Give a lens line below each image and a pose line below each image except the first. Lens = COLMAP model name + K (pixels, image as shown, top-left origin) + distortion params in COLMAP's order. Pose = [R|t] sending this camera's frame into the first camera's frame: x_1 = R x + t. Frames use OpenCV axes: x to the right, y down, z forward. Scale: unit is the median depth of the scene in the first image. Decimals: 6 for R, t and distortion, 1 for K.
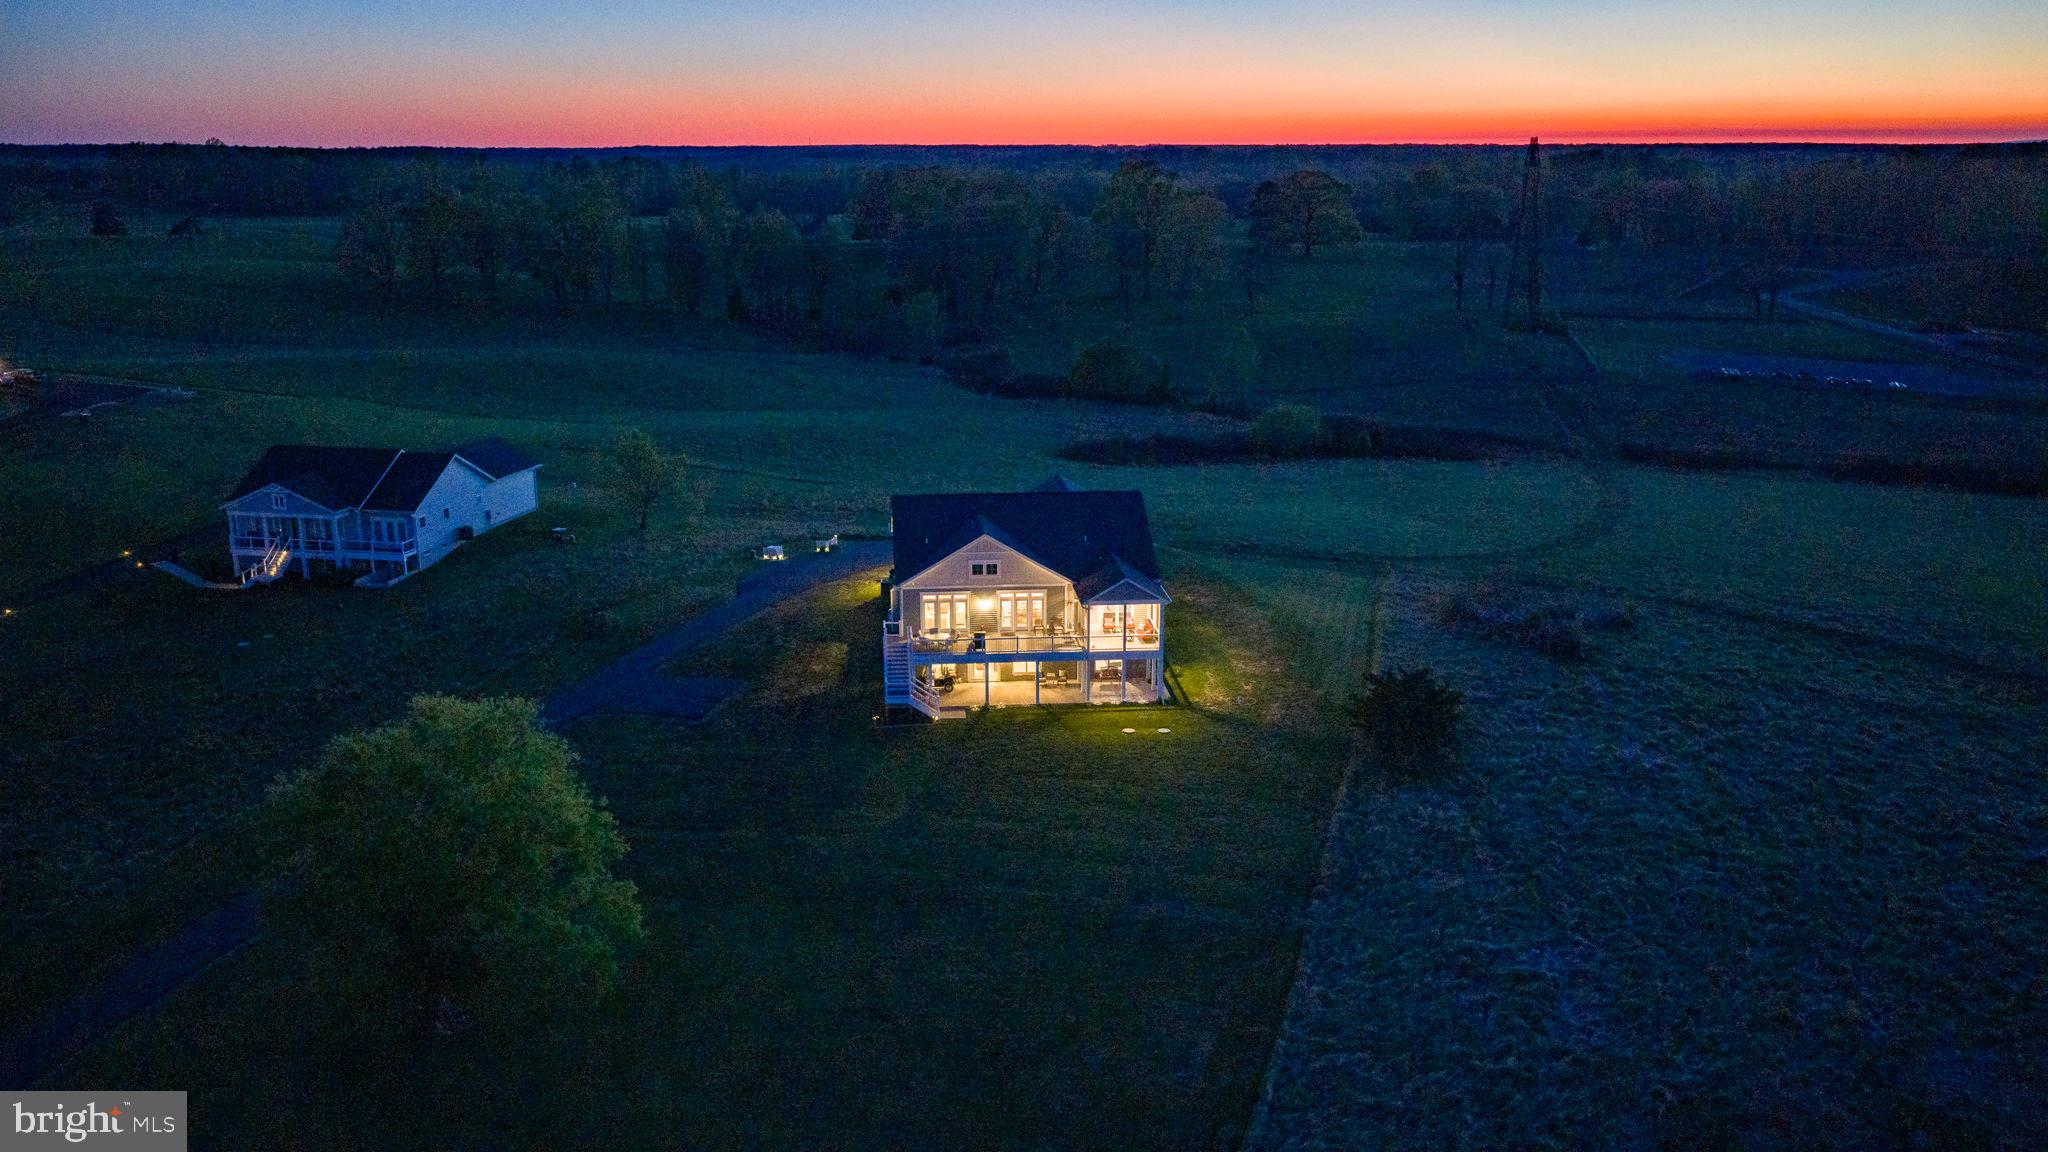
lens RADIAL K [[1694.4, 0, 1026.8], [0, 1694.4, 579.8], [0, 0, 1]] dist [0.028444, -0.062178]
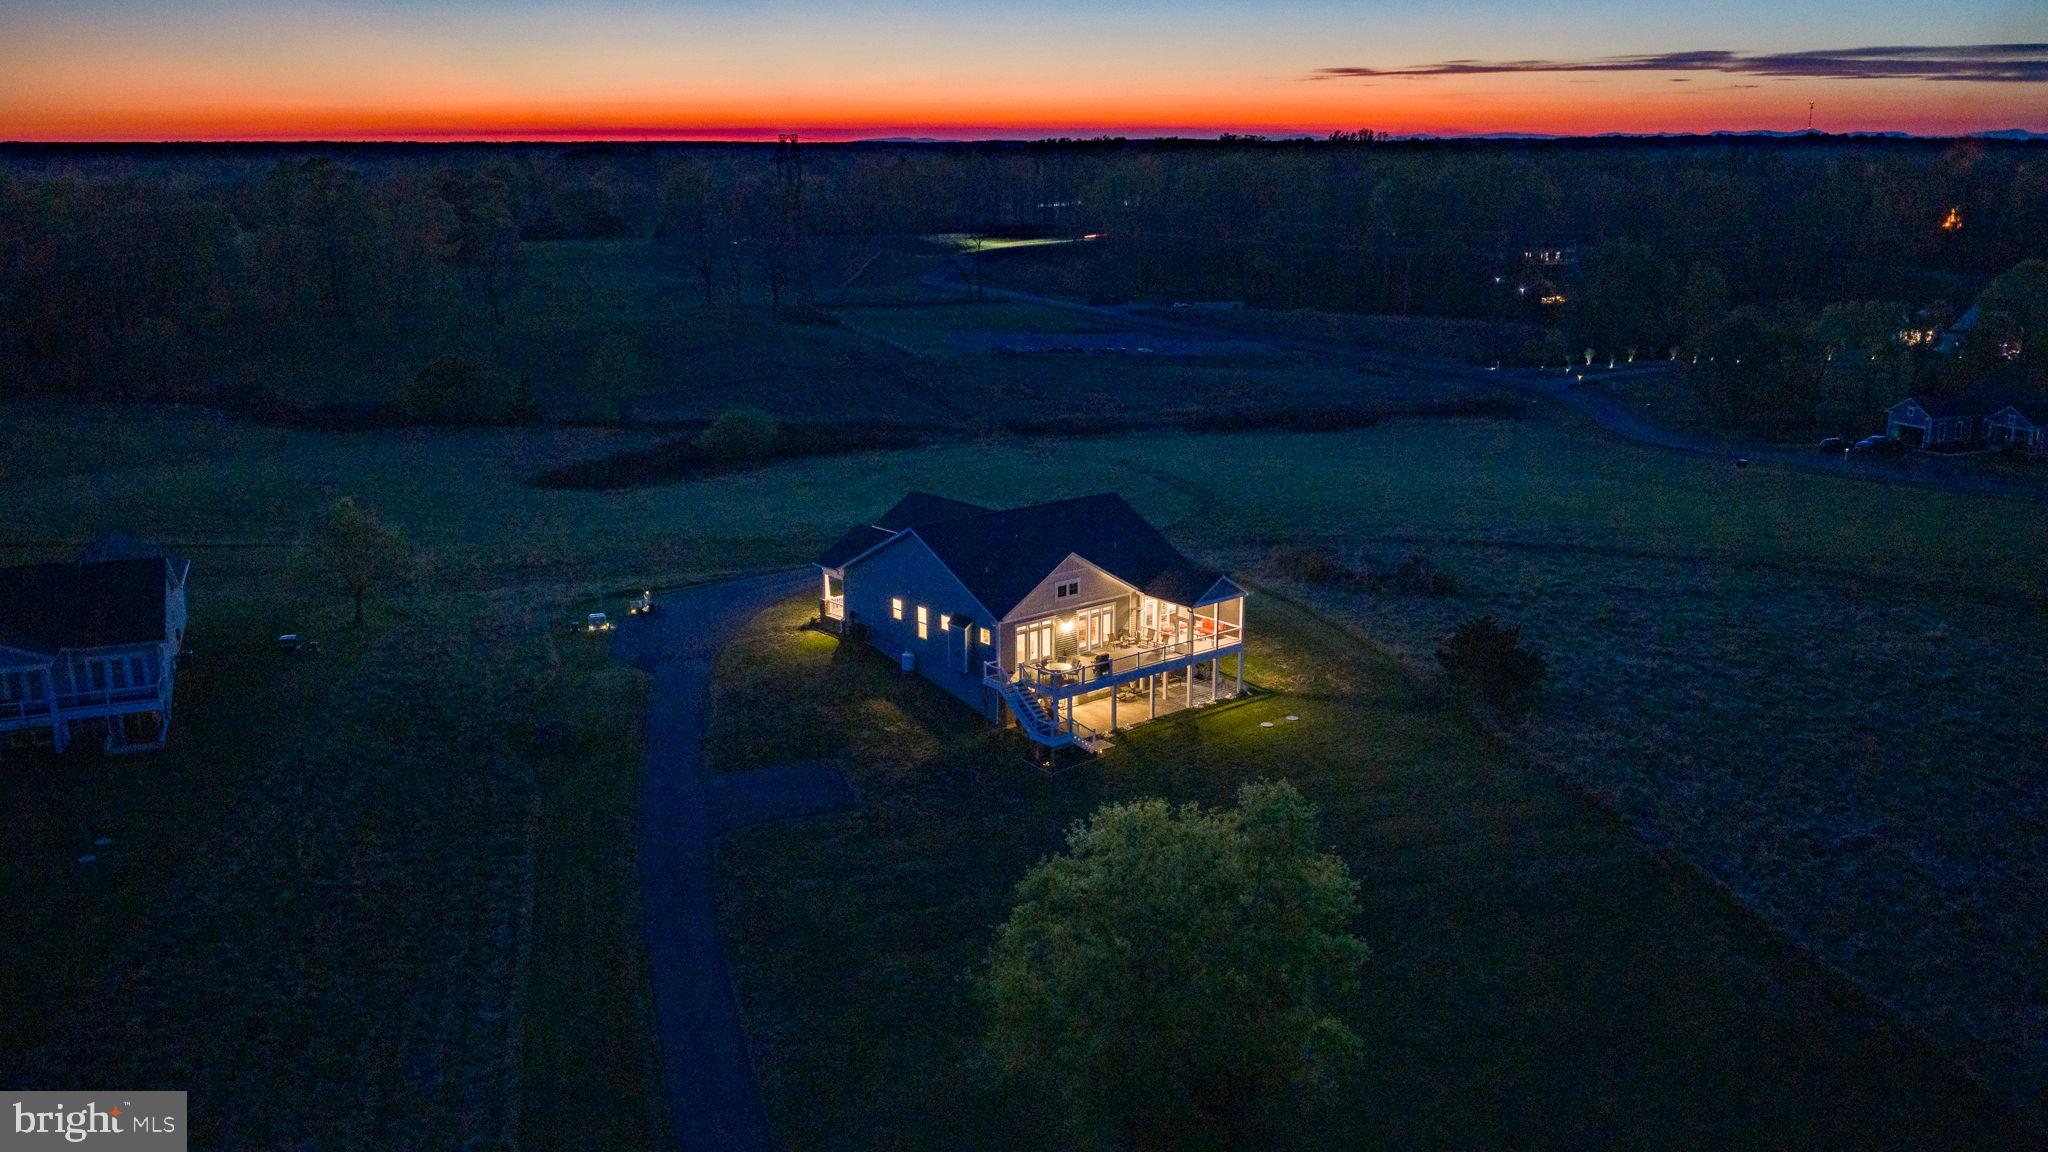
lens RADIAL K [[1694.4, 0, 1026.8], [0, 1694.4, 579.8], [0, 0, 1]] dist [0.028444, -0.062178]
pose [[0.820341, -0.141148, 0.554182, -0.565274], [0.140499, 0.989105, 0.043945, -0.056402], [-0.554348, 0.041812, 0.831234, 0.224033]]
